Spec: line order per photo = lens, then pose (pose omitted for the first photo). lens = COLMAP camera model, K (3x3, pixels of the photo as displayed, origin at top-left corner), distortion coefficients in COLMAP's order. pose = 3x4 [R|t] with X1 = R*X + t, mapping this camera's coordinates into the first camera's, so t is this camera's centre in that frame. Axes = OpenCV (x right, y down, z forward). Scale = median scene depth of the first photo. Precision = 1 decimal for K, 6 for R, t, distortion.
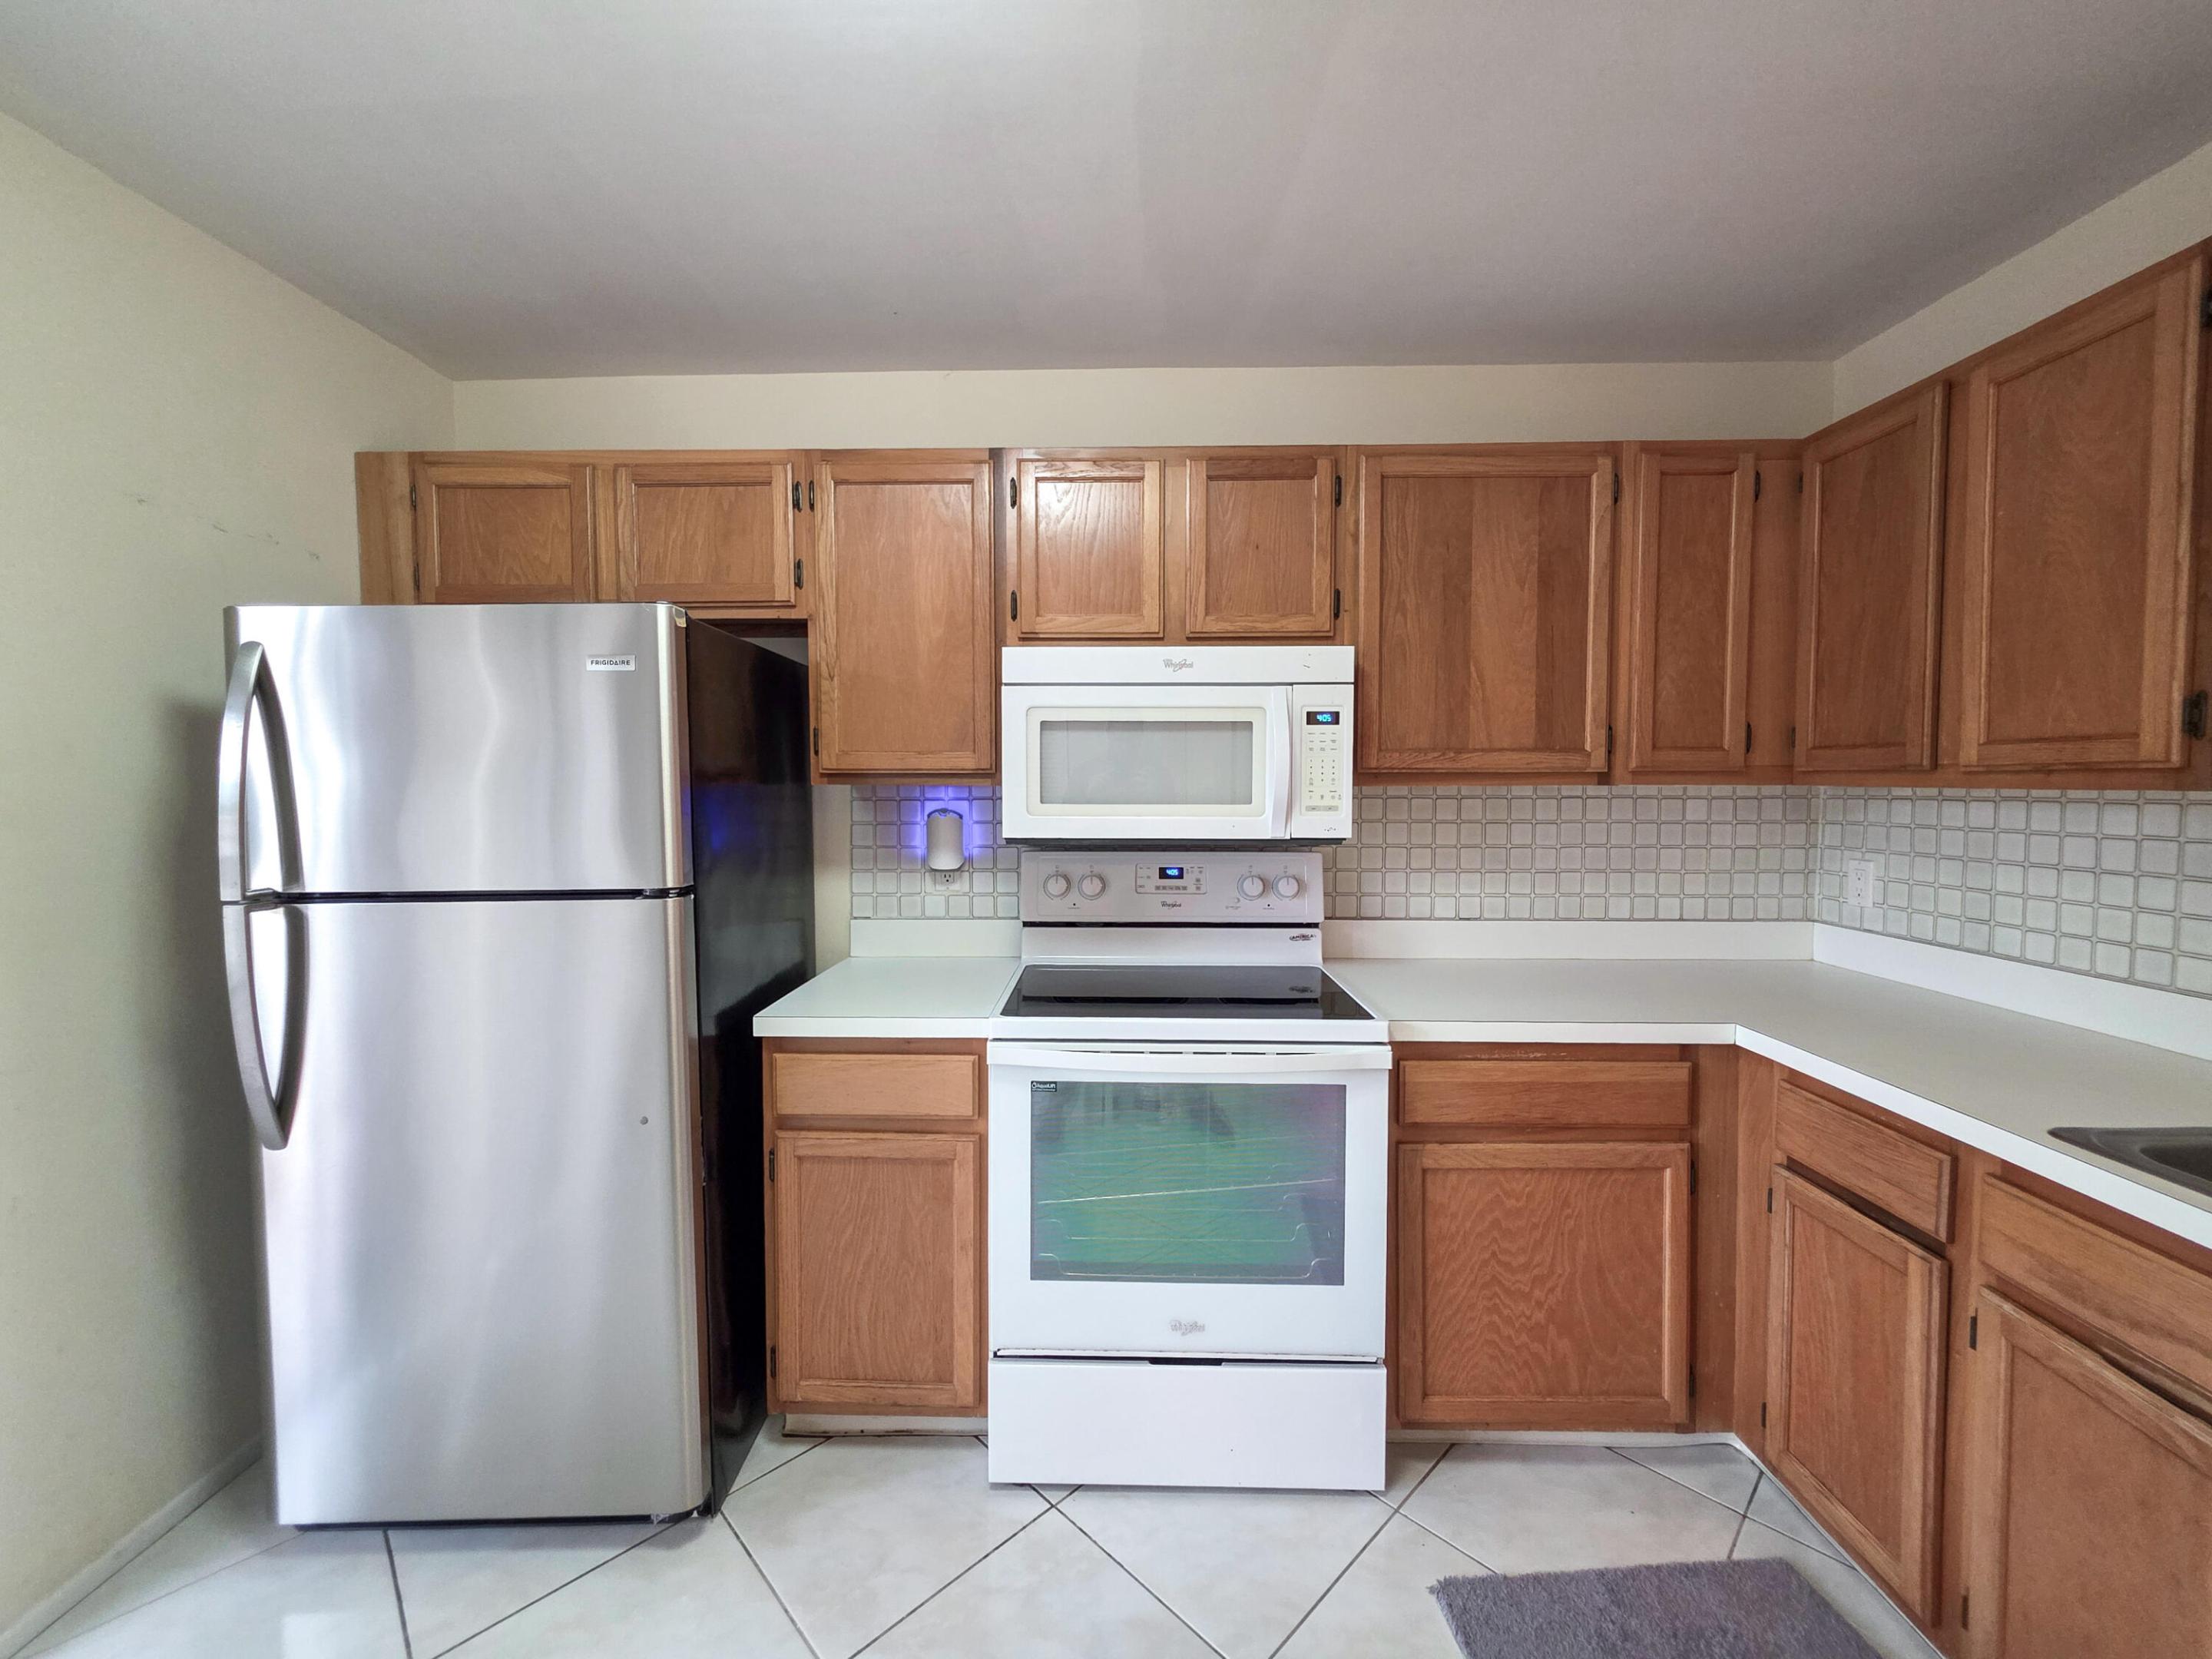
lens RADIAL K [[884.0, 0, 1099.0], [0, 884.0, 819.1], [0, 0, 1]] dist [0.000134, -0.000218]
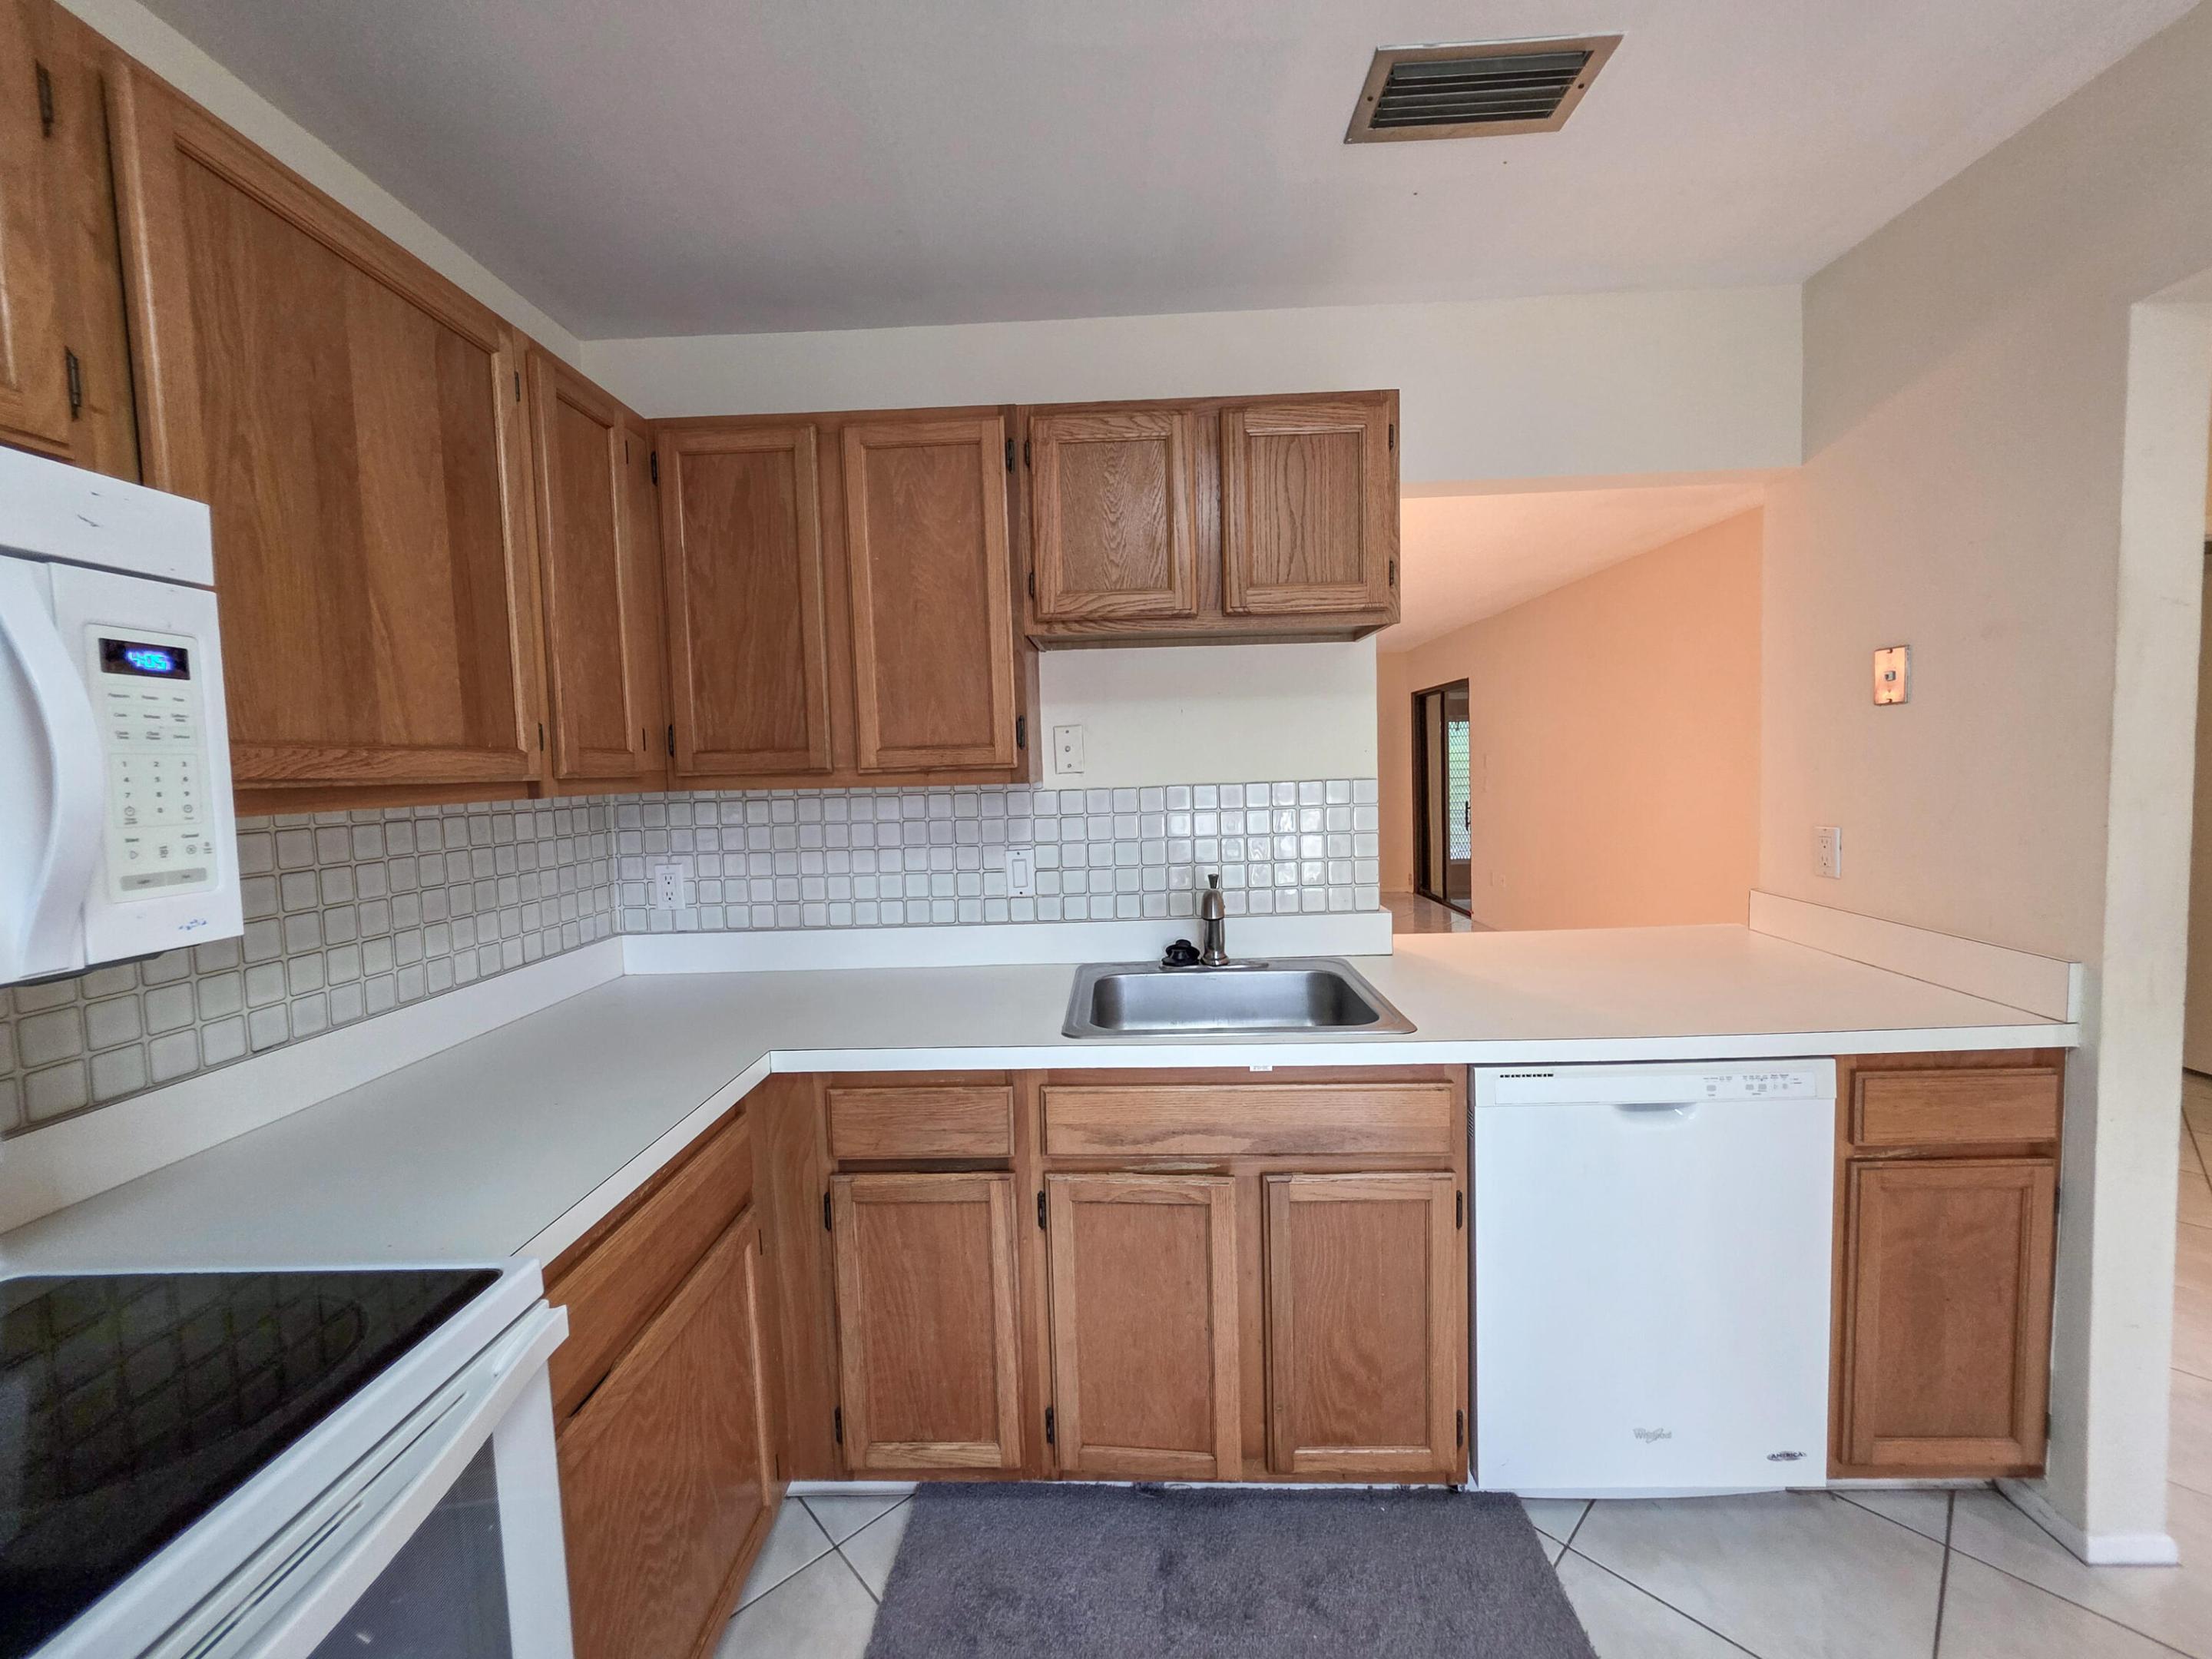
lens RADIAL K [[884.0, 0, 1099.0], [0, 884.0, 819.1], [0, 0, 1]] dist [0.000134, -0.000218]
pose [[0.011176, -0.059832, 0.998146, -0.156308], [0.072063, 0.995661, 0.058876, -0.032878], [-0.997337, 0.071272, 0.015440, 0.557510]]
